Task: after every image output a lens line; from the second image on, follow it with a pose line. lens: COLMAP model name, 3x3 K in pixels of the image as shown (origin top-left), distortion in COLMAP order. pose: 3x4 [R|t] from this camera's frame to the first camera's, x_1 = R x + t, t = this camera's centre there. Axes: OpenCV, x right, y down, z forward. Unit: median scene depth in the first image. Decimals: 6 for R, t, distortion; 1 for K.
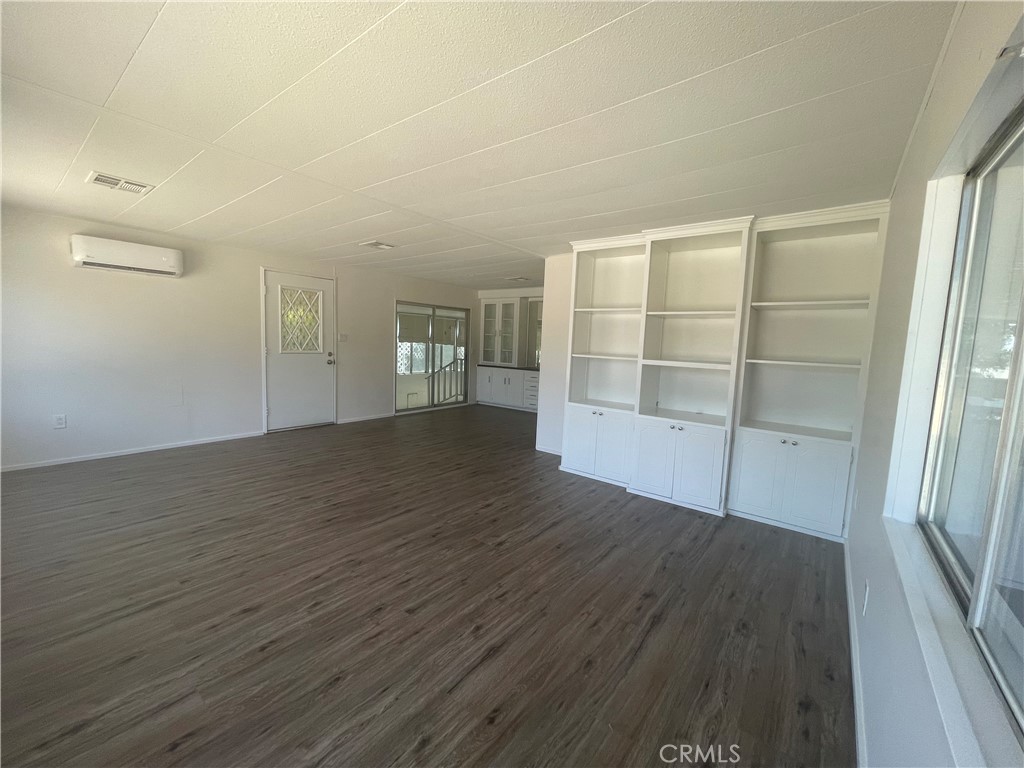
lens RADIAL K [[410.5, 0, 509.3], [0, 410.5, 385.1], [0, 0, 1]] dist [-0.004706, 0.000956]
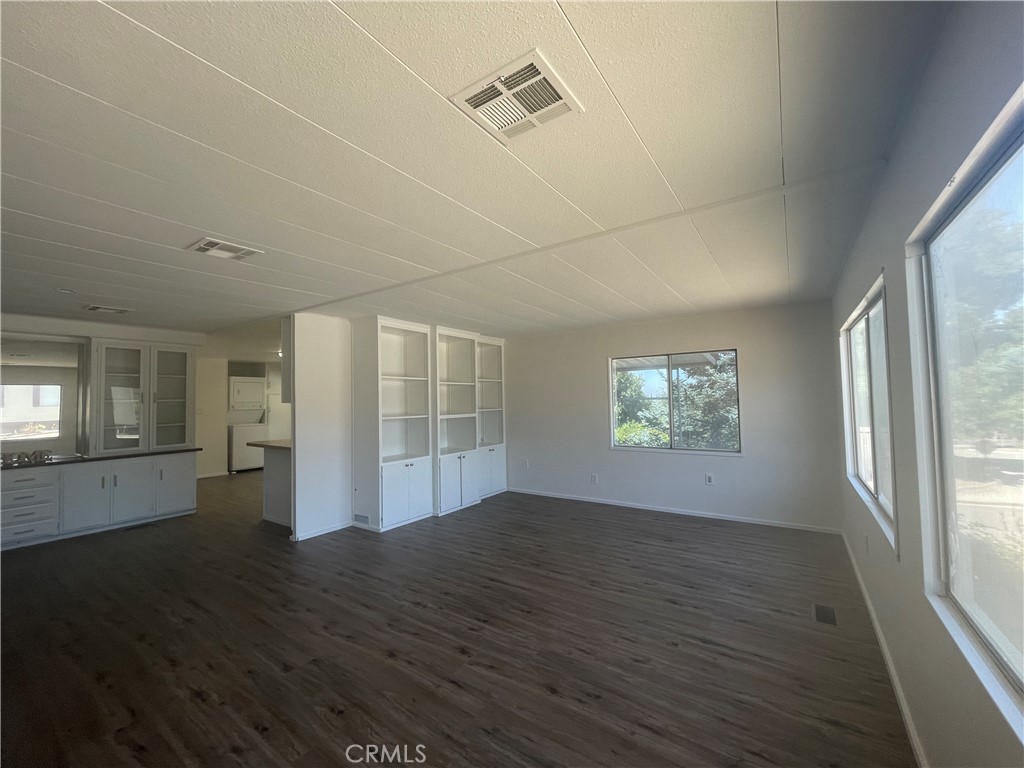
lens RADIAL K [[410.5, 0, 511.1], [0, 410.5, 383.5], [0, 0, 1]] dist [-0.004706, 0.000956]
pose [[-0.059183, 0.003212, 0.998242, -1.504915], [0.117281, 0.993092, 0.003757, -0.205719], [-0.991334, 0.117297, -0.059151, 1.151897]]
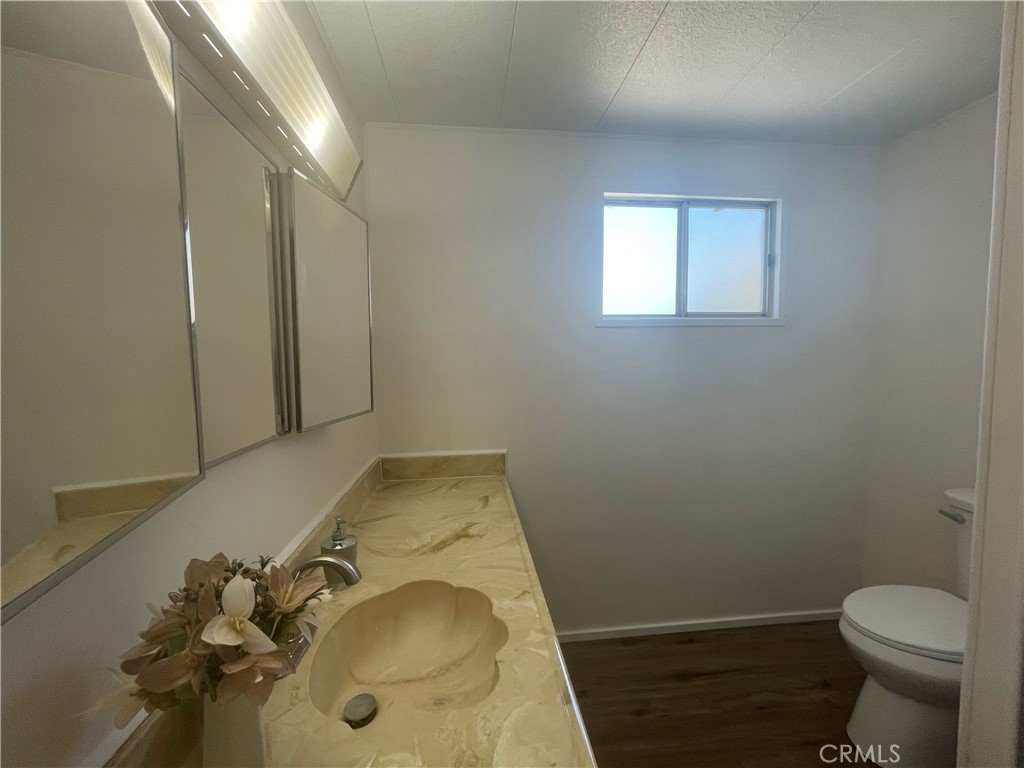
lens RADIAL K [[410.5, 0, 510.2], [0, 410.5, 385.4], [0, 0, 1]] dist [-0.004706, 0.000956]
pose [[-0.691672, -0.068314, 0.718973, -0.323755], [0.062637, 0.986091, 0.153953, -0.150952], [-0.719490, 0.151519, -0.677773, 1.193894]]
